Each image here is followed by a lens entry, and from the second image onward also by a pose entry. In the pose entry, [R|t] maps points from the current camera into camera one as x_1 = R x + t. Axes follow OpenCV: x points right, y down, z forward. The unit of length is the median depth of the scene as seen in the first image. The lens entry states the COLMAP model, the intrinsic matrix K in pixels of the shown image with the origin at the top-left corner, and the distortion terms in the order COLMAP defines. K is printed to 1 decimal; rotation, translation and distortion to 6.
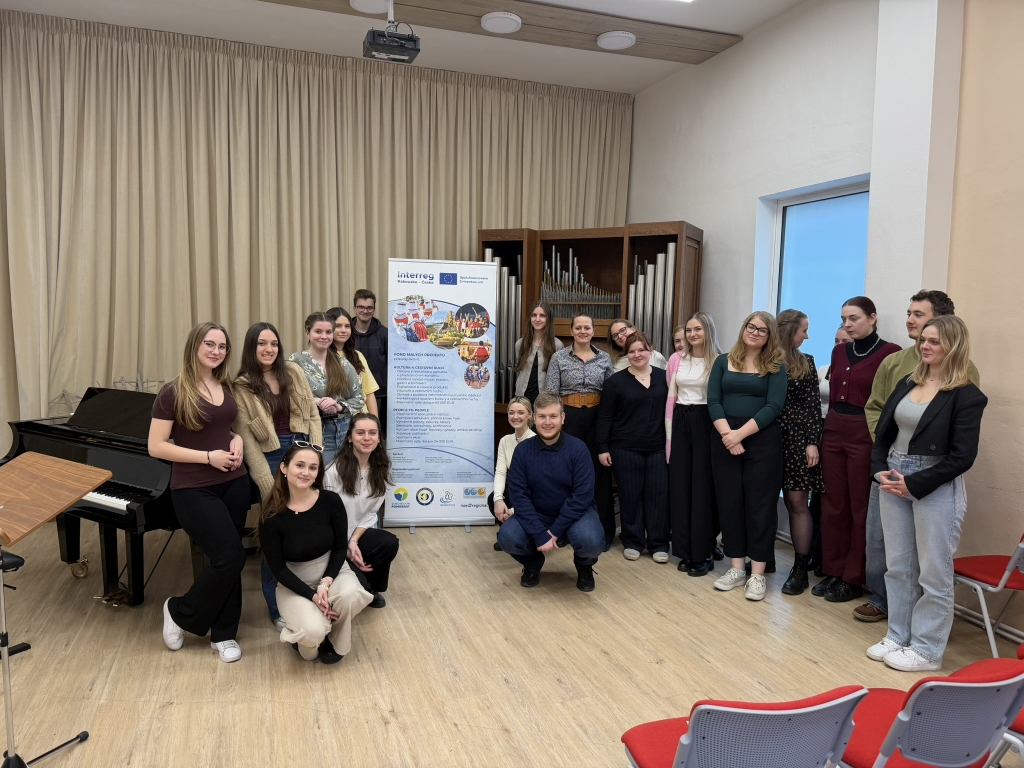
lens RADIAL K [[727.6, 0, 514.4], [0, 727.6, 389.0], [0, 0, 1]] dist [0.048256, -0.061359]
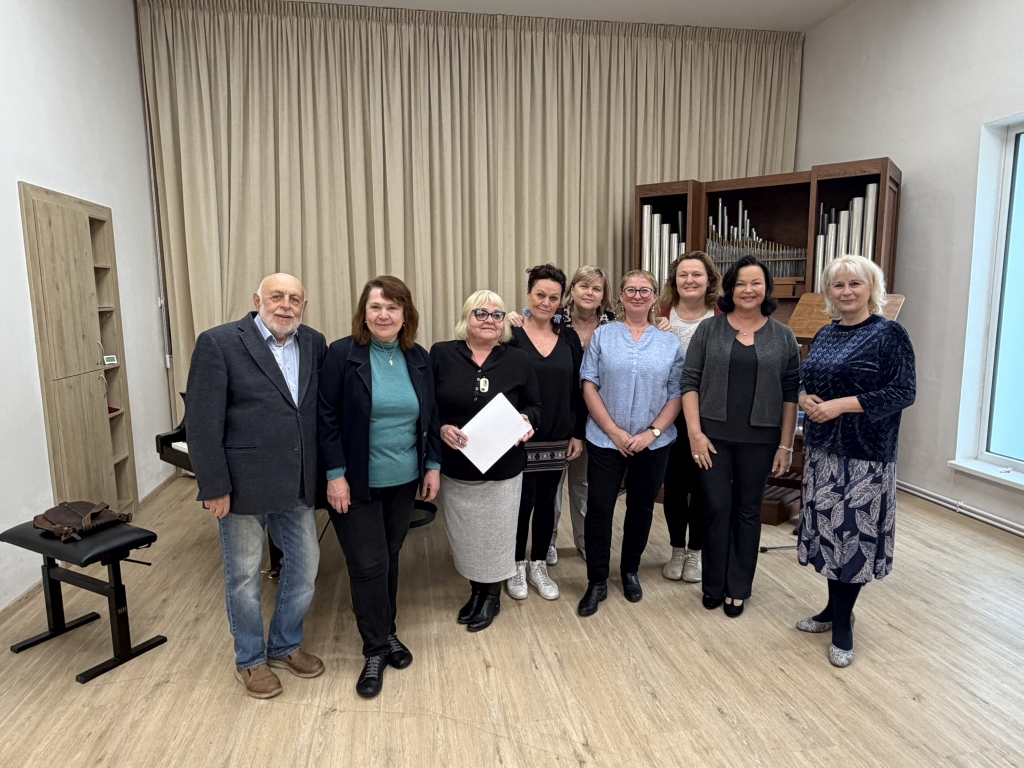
lens RADIAL K [[663.5, 0, 512.0], [0, 663.5, 384.0], [0, 0, 1]] dist [-0.004636, 0.000763]
pose [[0.983921, -0.003374, -0.178573, -0.062956], [0.009037, 0.999481, 0.030910, 0.007112], [0.178376, -0.032027, 0.983441, 0.148517]]
